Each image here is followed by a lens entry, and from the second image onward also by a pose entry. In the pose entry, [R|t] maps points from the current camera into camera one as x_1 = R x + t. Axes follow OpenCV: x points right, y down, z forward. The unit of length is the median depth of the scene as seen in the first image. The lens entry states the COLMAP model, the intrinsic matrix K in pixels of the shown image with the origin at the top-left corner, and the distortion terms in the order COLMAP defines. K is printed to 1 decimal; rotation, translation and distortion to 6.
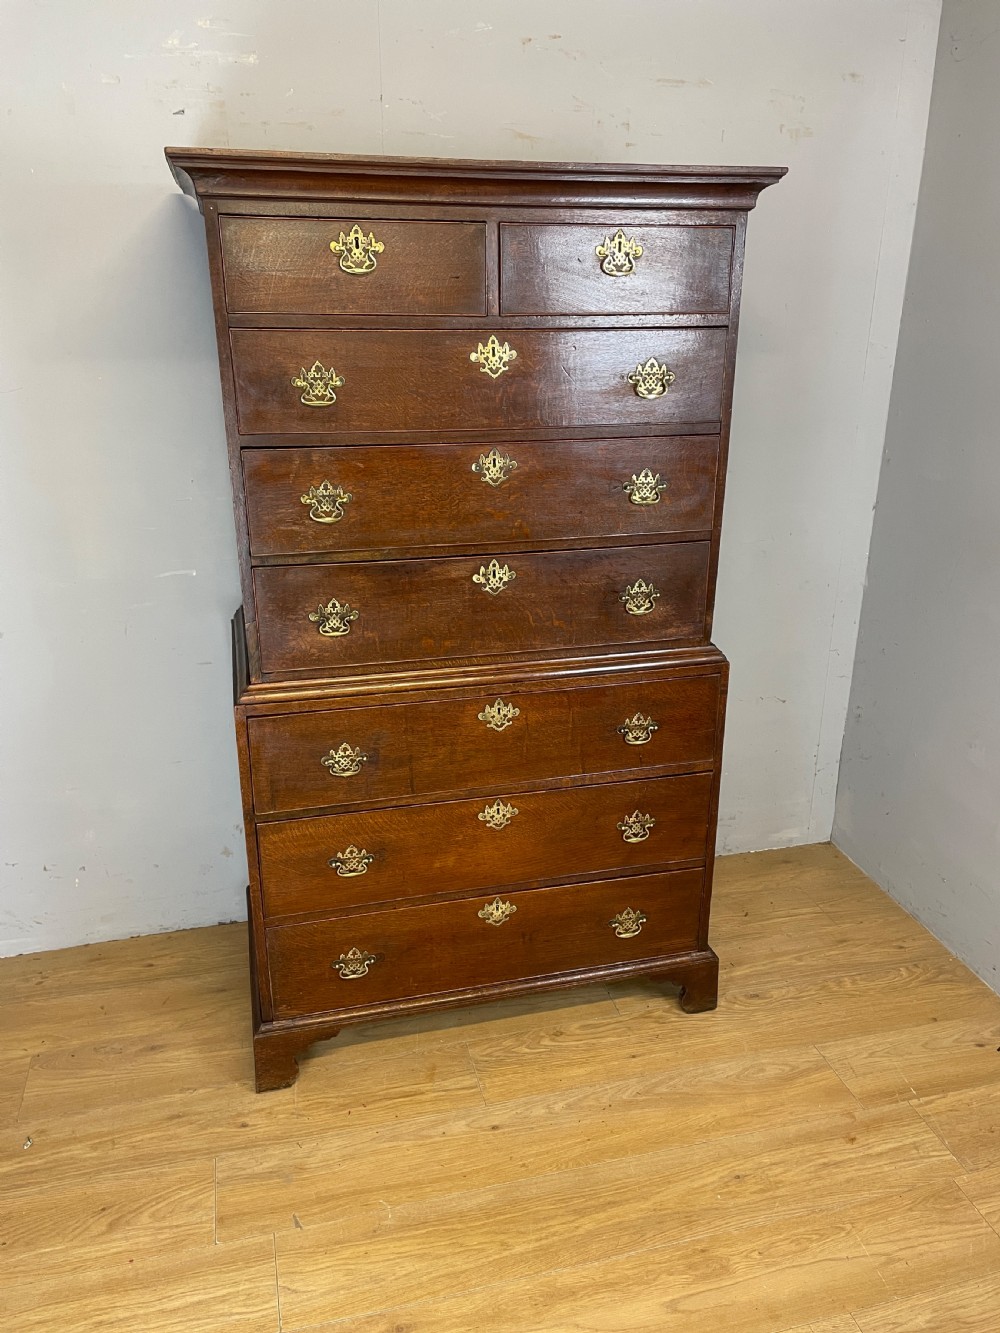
lens RADIAL K [[1008.7, 0, 502.7], [0, 1008.7, 662.0], [0, 0, 1]] dist [0.095505, -0.122746]
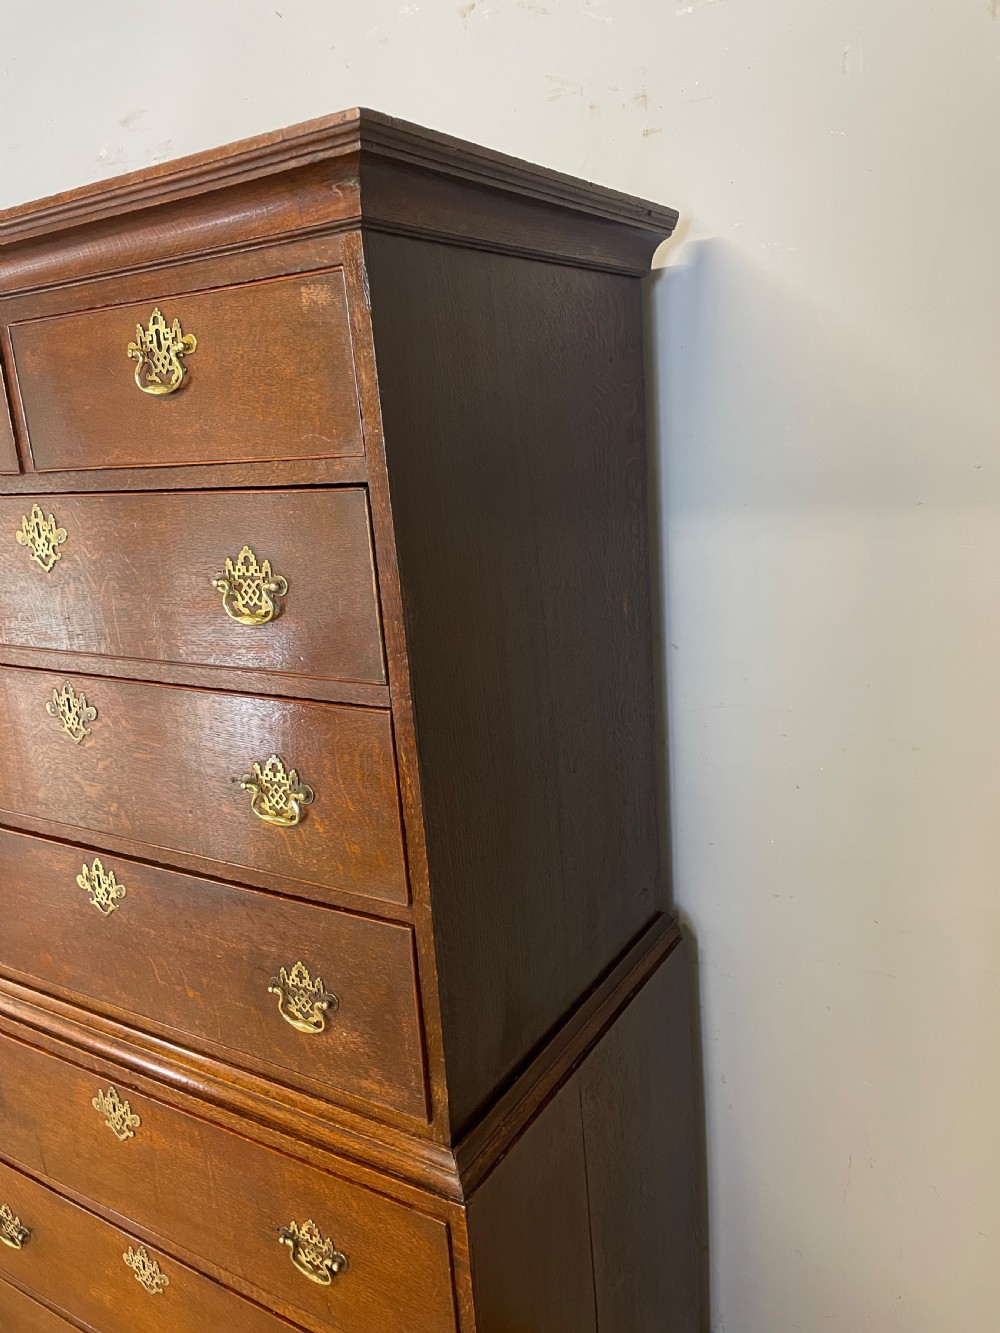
lens RADIAL K [[1008.7, 0, 502.8], [0, 1008.7, 658.1], [0, 0, 1]] dist [0.095505, -0.122746]
pose [[0.687313, 0.116403, -0.716973, 0.573092], [-0.183641, 0.982855, -0.016474, -0.250409], [0.702764, 0.142988, 0.696906, 0.723019]]
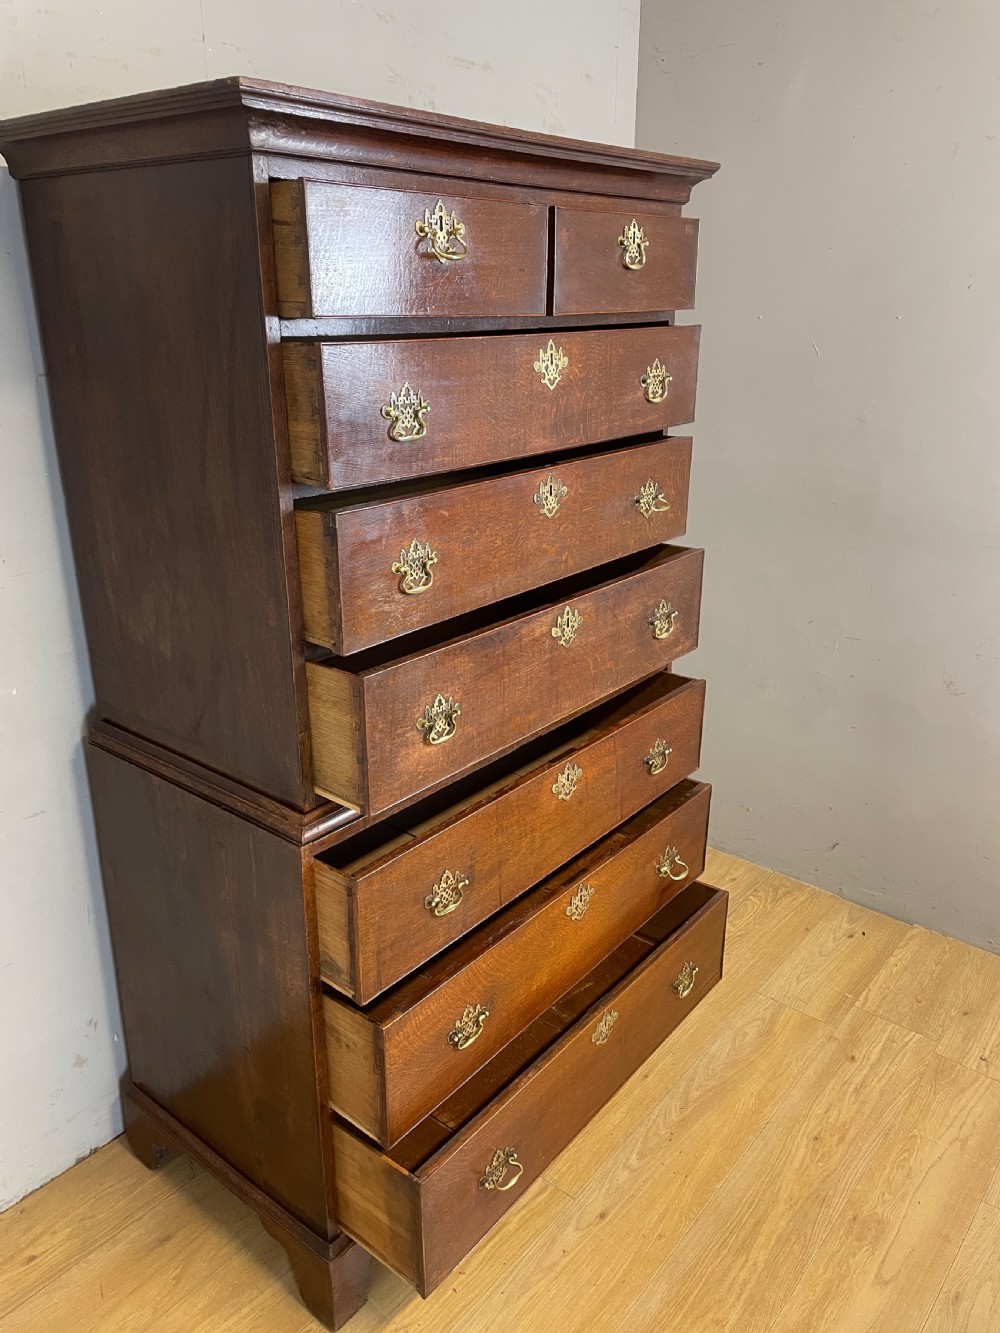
lens RADIAL K [[1008.7, 0, 495.9], [0, 1008.7, 655.5], [0, 0, 1]] dist [0.095505, -0.122746]
pose [[0.801228, -0.203222, 0.562792, -0.533195], [0.200328, 0.977385, 0.067731, -0.117330], [-0.563829, 0.058475, 0.823819, 0.301712]]
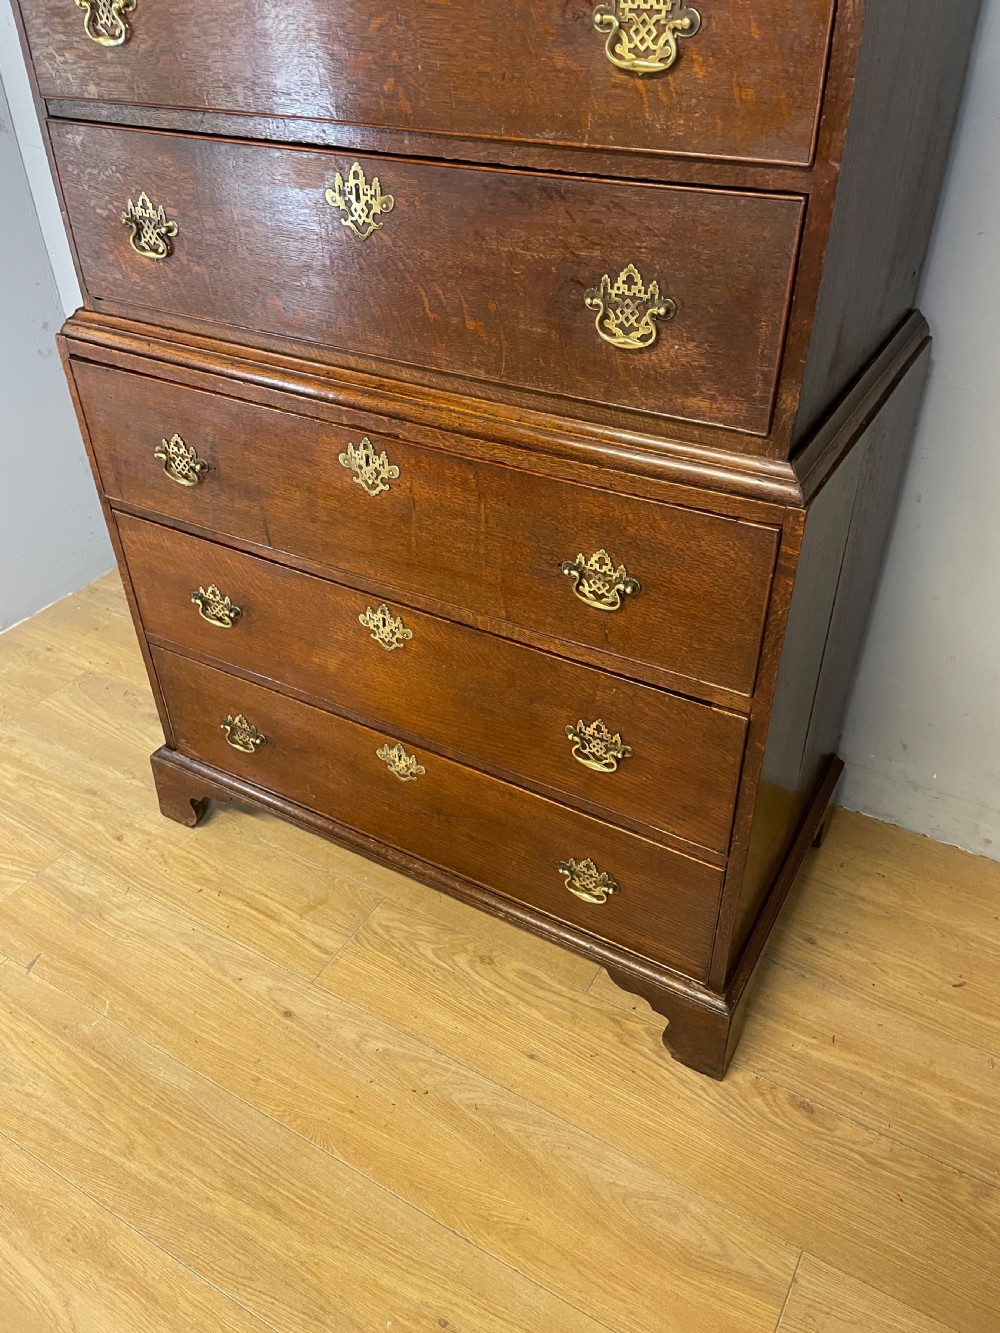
lens RADIAL K [[1008.7, 0, 499.6], [0, 1008.7, 662.6], [0, 0, 1]] dist [0.095505, -0.122746]
pose [[0.706133, 0.405083, -0.580762, 0.448504], [-0.231351, 0.907168, 0.351458, -0.070077], [0.669218, -0.113816, 0.734297, 0.628640]]
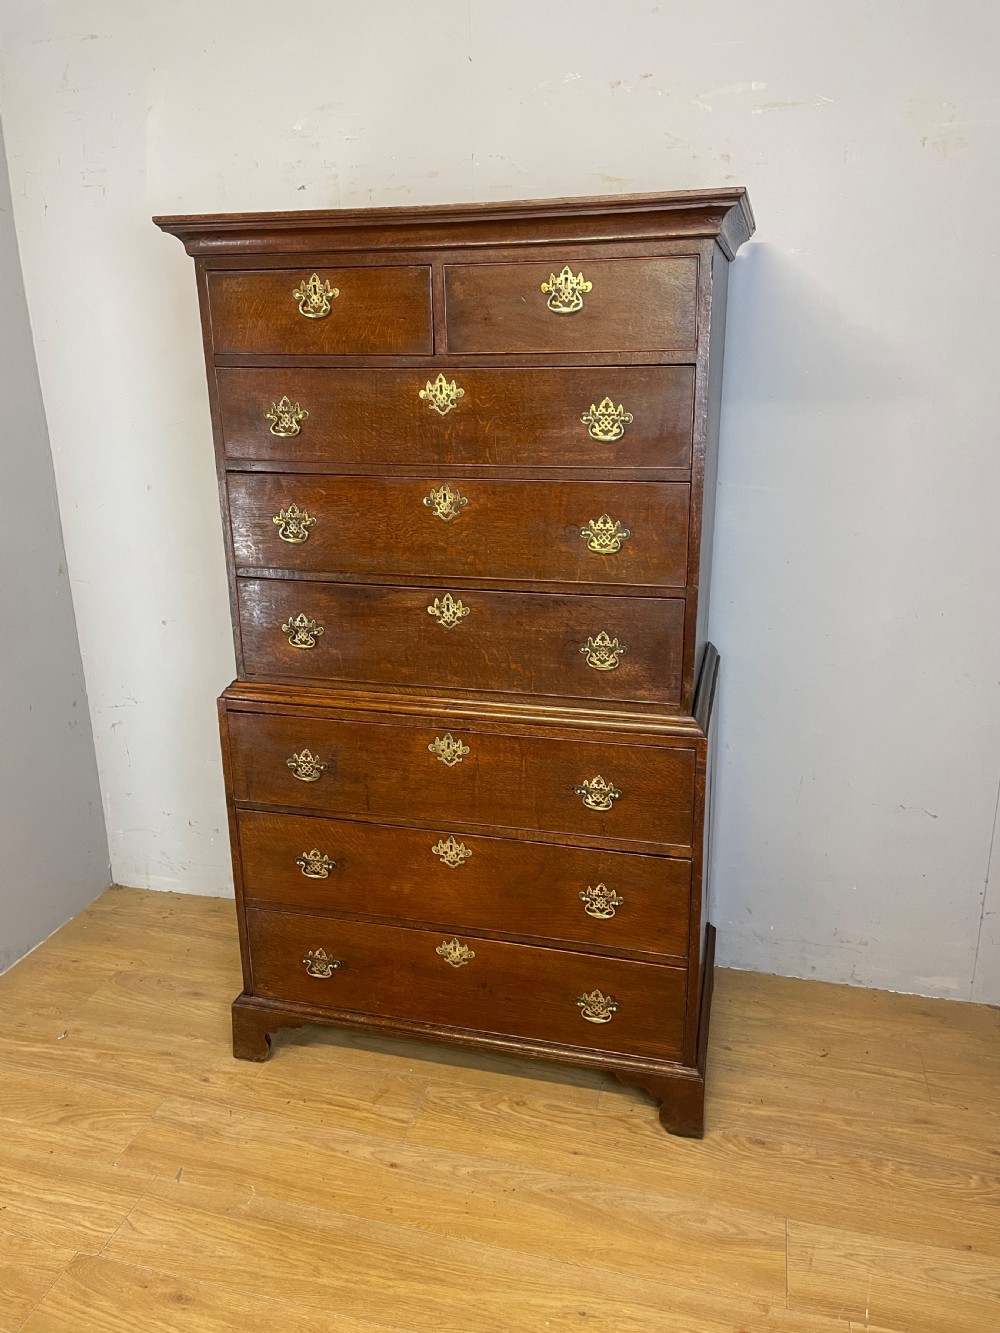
lens RADIAL K [[1008.7, 0, 497.5], [0, 1008.7, 659.1], [0, 0, 1]] dist [0.095505, -0.122746]
pose [[0.872293, 0.127625, -0.472034, 0.513333], [-0.154226, 0.987873, -0.017909, -0.026180], [0.464024, 0.088422, 0.881398, 0.140682]]
